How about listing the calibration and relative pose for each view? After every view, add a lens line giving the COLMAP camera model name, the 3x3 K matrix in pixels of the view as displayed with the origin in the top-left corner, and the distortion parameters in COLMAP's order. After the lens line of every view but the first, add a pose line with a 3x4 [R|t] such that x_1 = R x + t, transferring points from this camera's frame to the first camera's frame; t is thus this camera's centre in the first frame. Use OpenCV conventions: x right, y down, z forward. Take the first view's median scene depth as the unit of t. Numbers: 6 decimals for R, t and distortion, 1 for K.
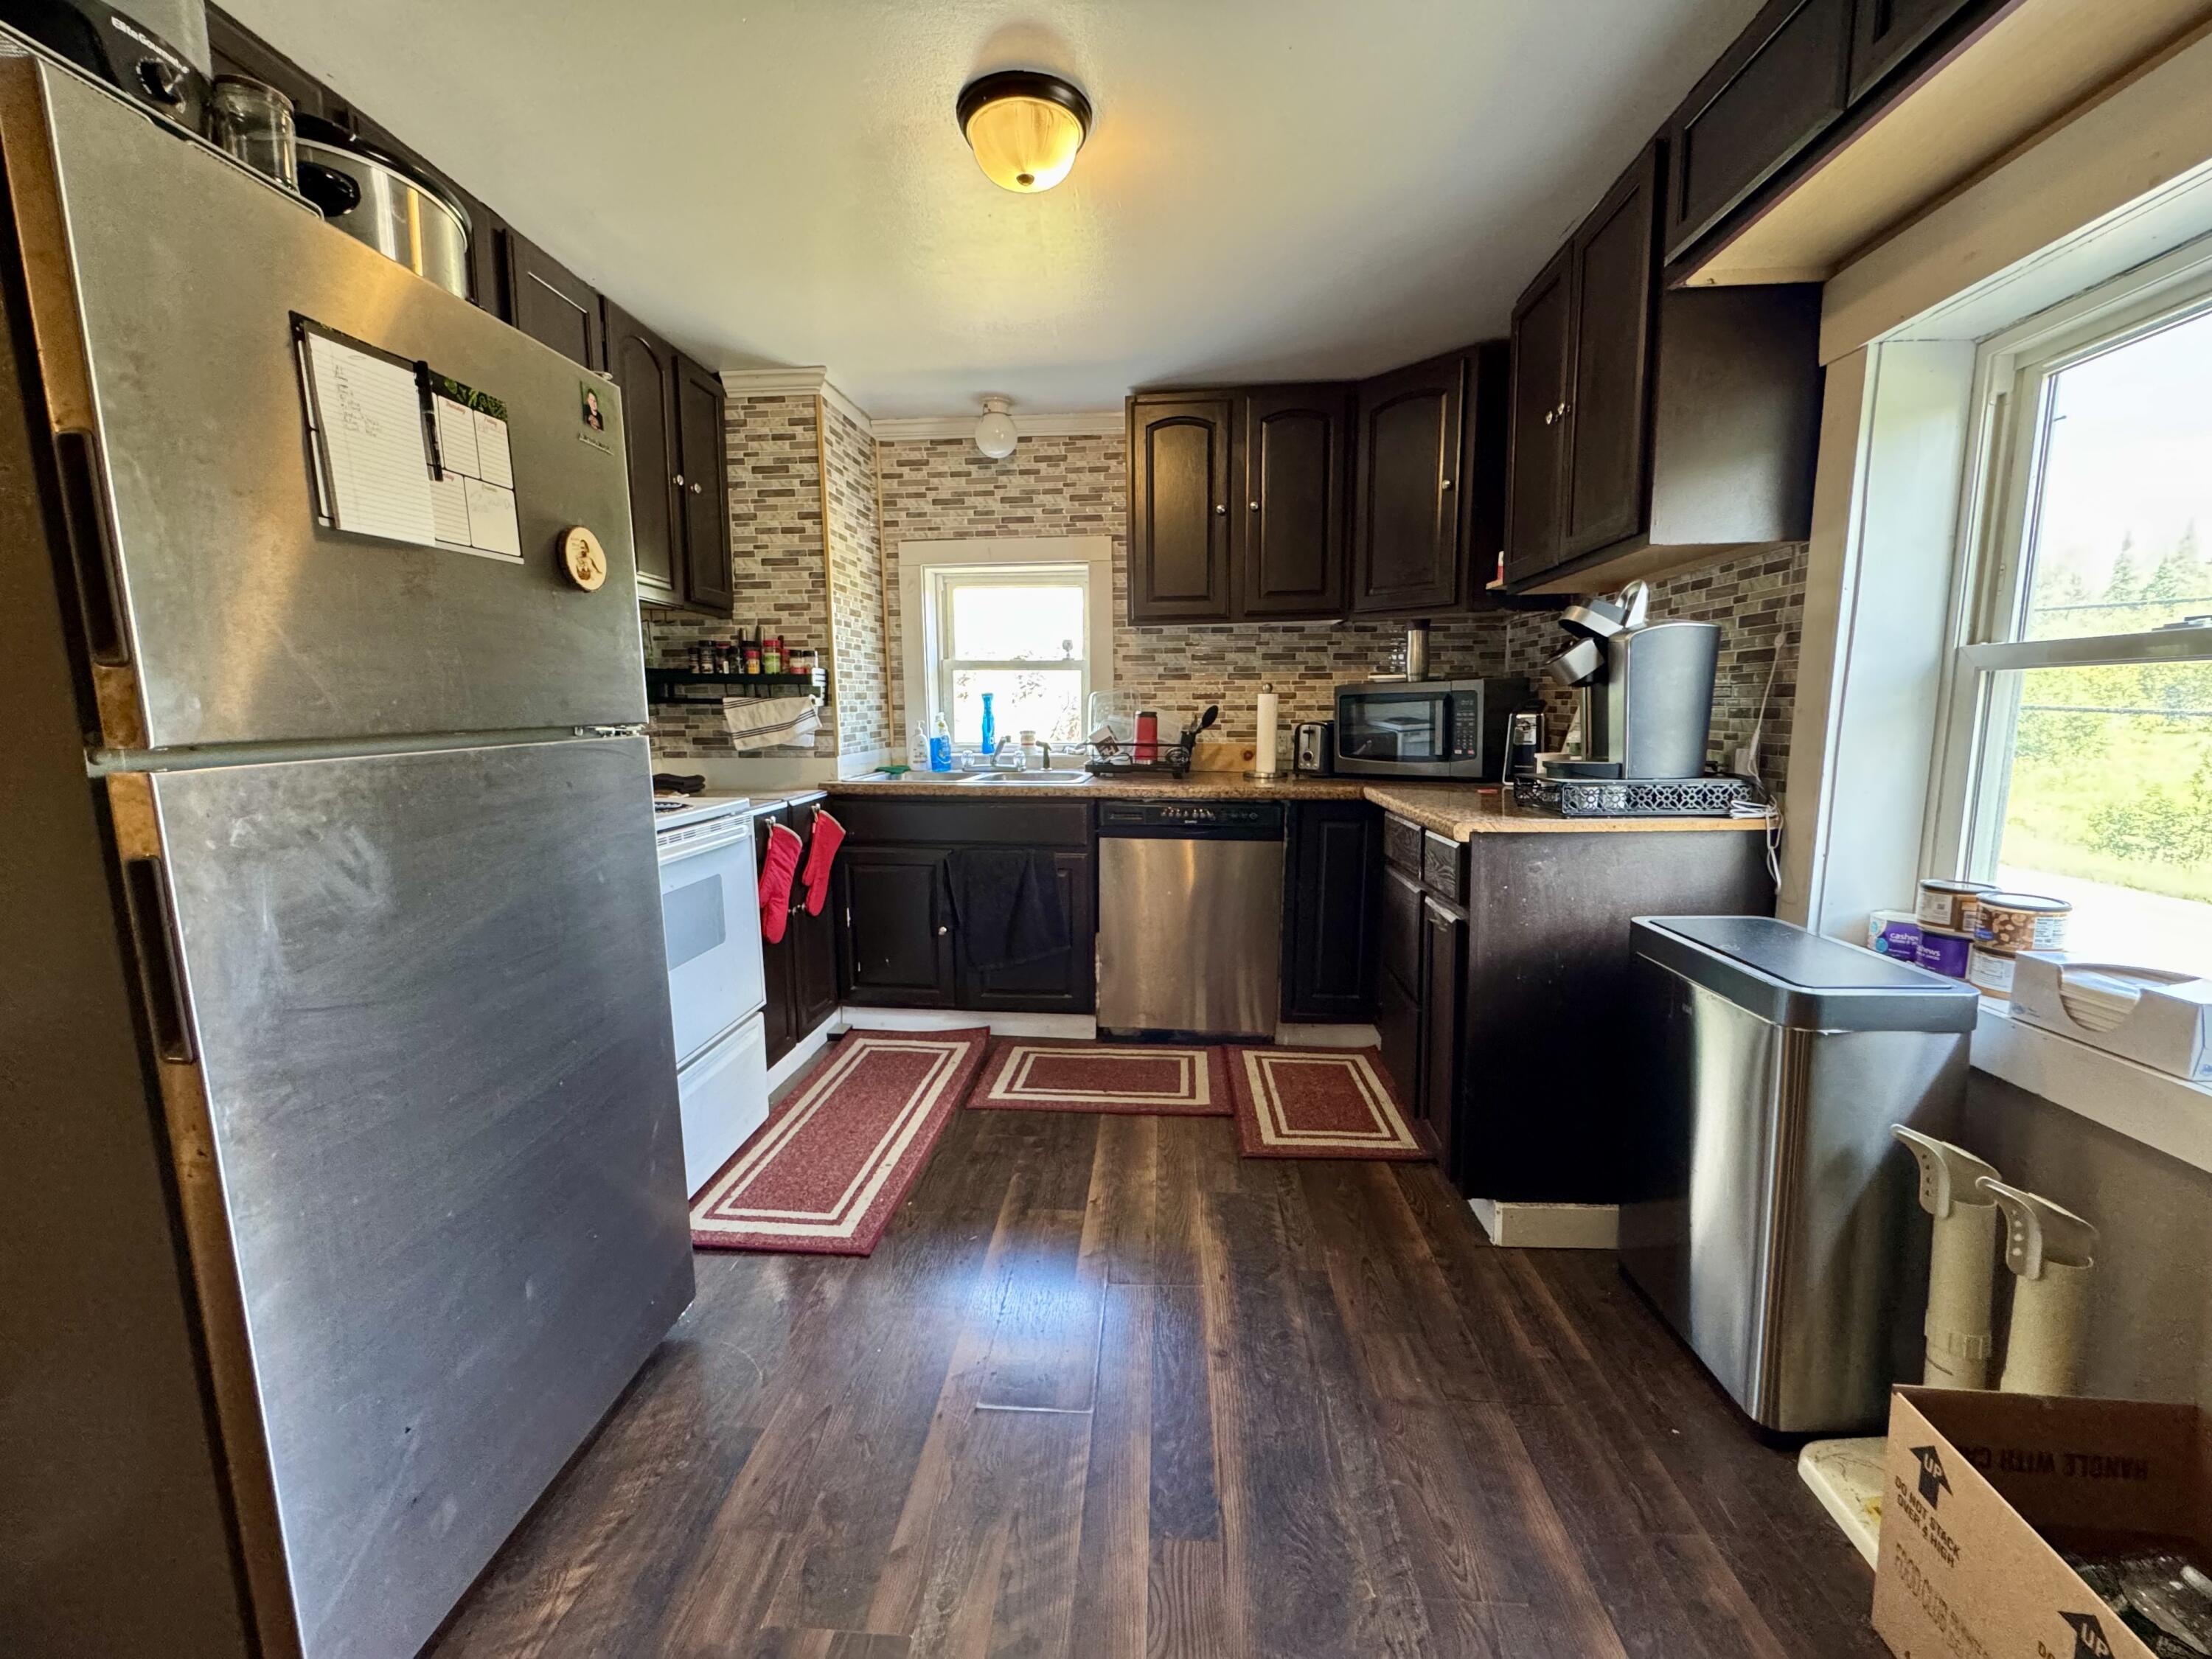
lens RADIAL K [[889.7, 0, 1120.1], [0, 889.7, 824.6], [0, 0, 1]] dist [0.000281, 0.000104]
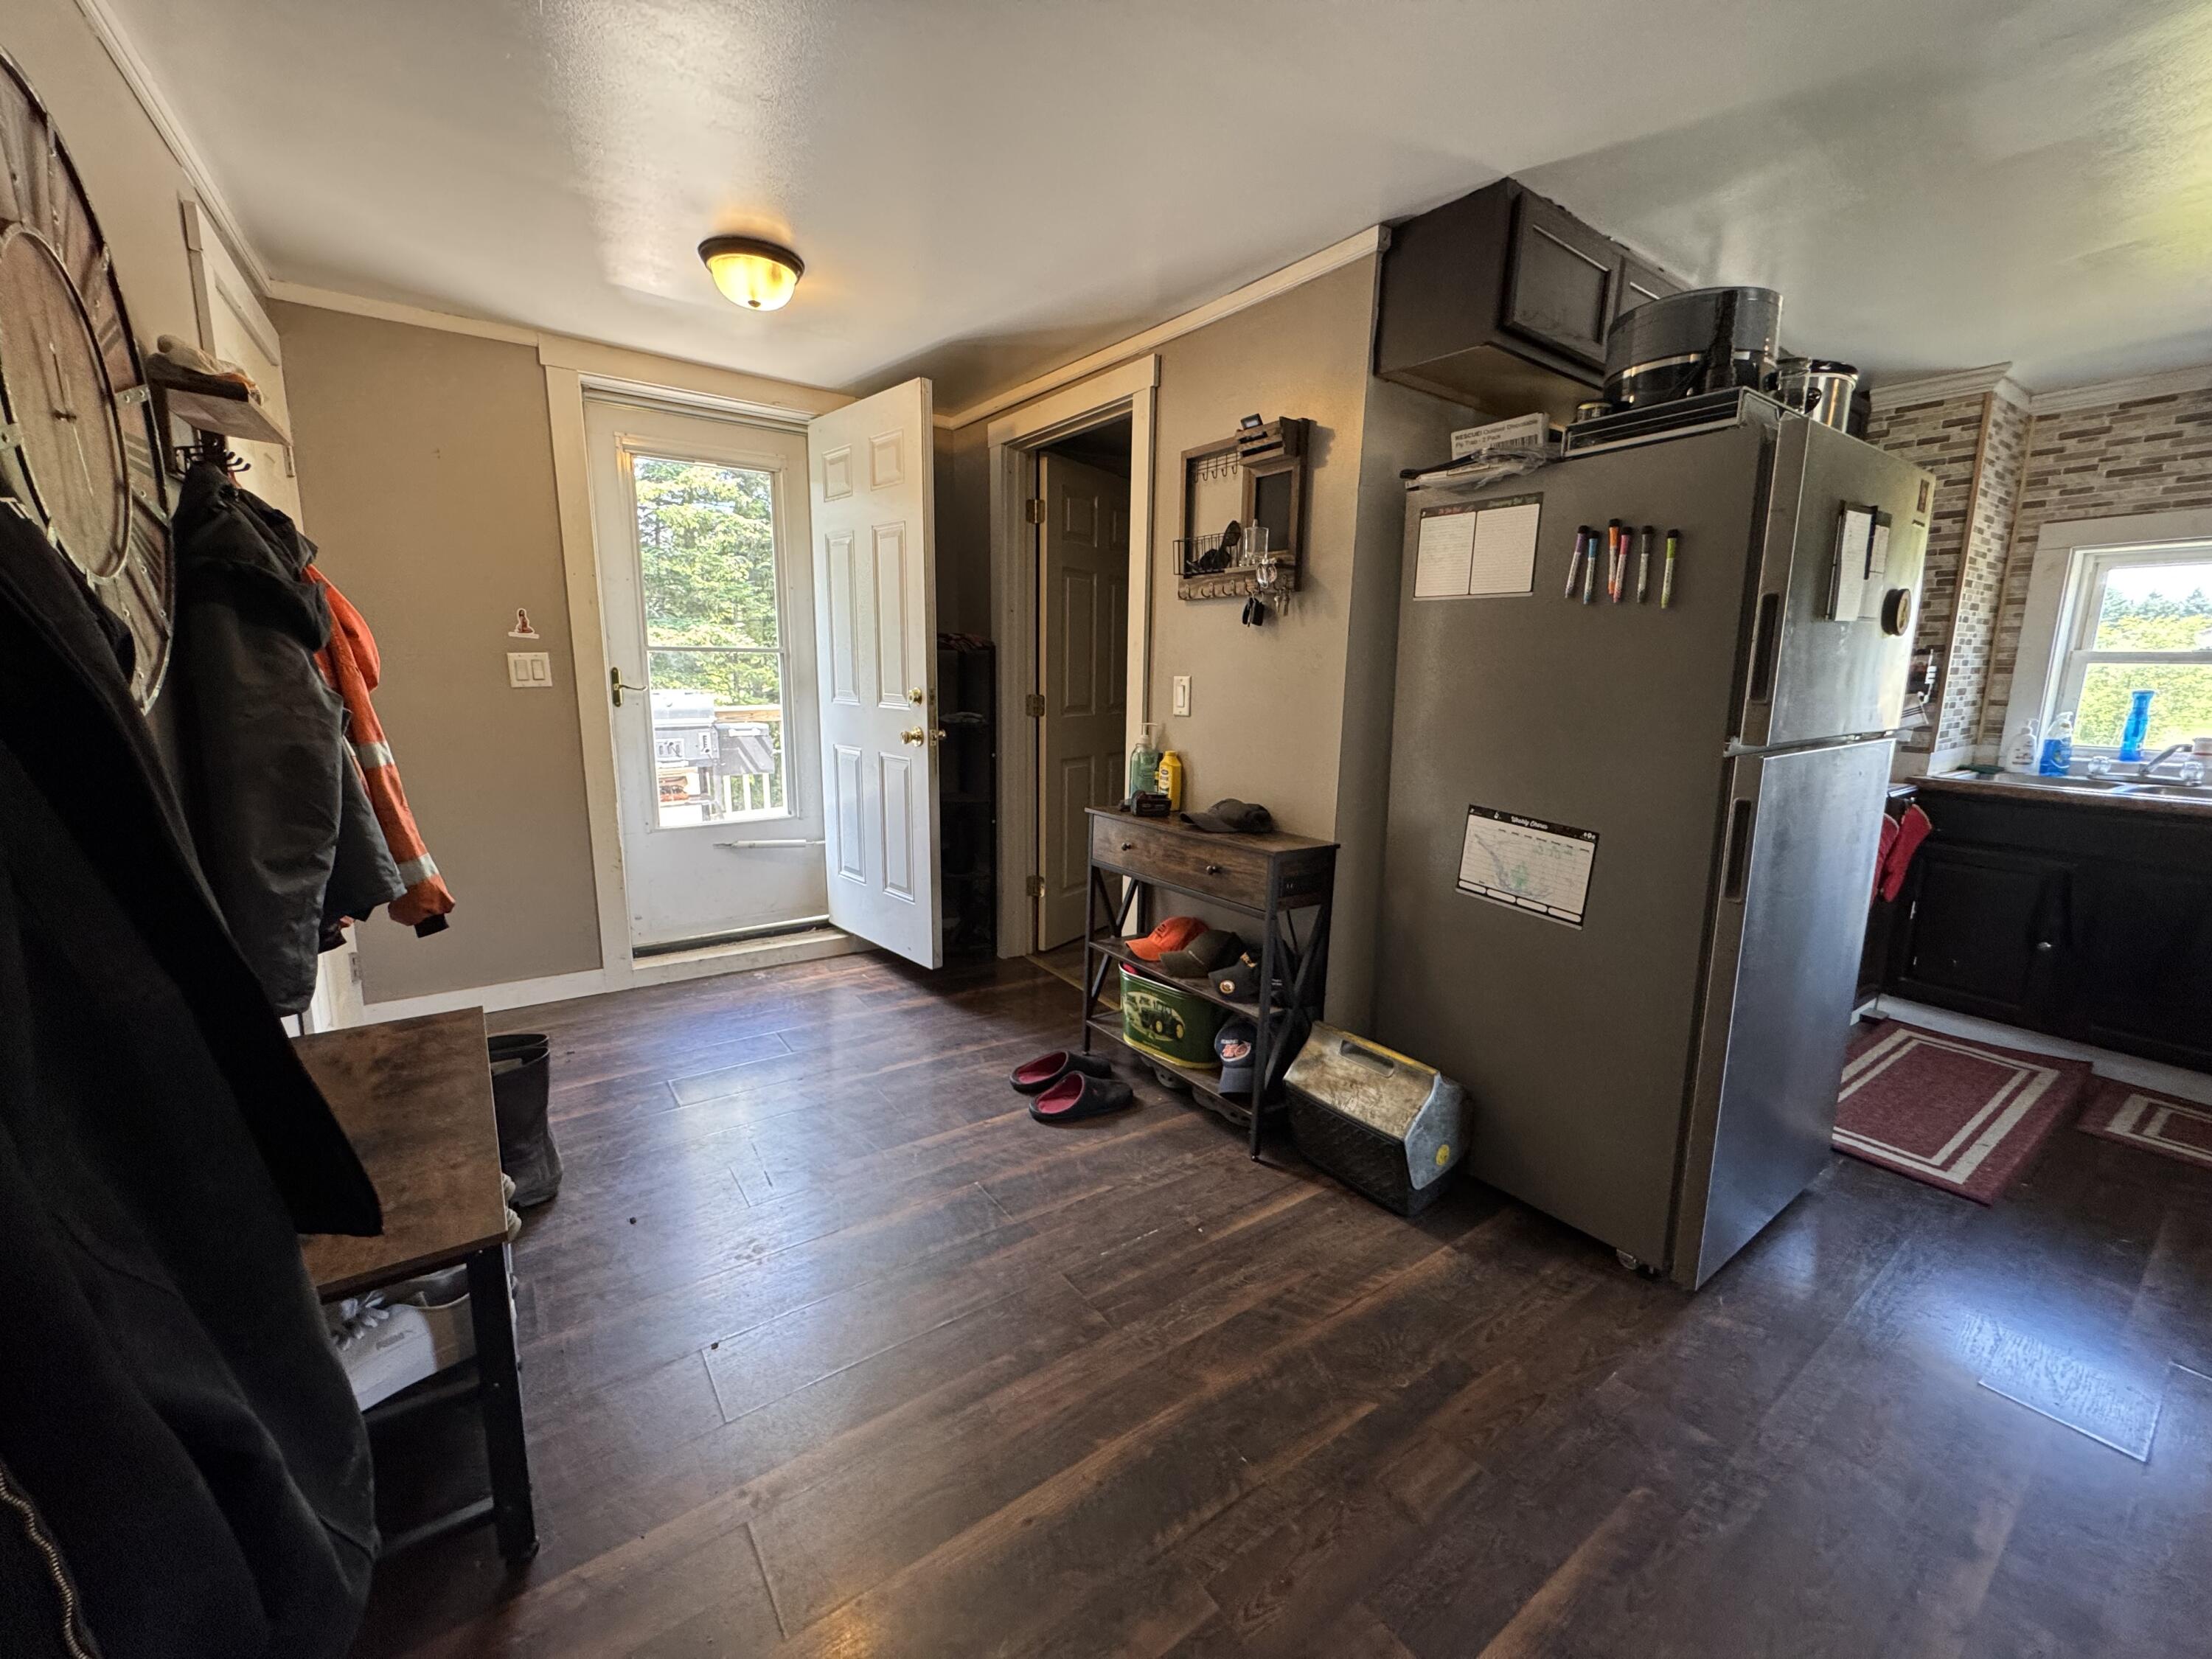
lens RADIAL K [[889.7, 0, 1120.1], [0, 889.7, 824.6], [0, 0, 1]] dist [0.000281, 0.000104]
pose [[0.628100, 0.146259, -0.764263, -0.103926], [-0.118055, 0.988718, 0.092192, 0.018902], [0.769125, 0.032319, 0.638281, -0.330237]]
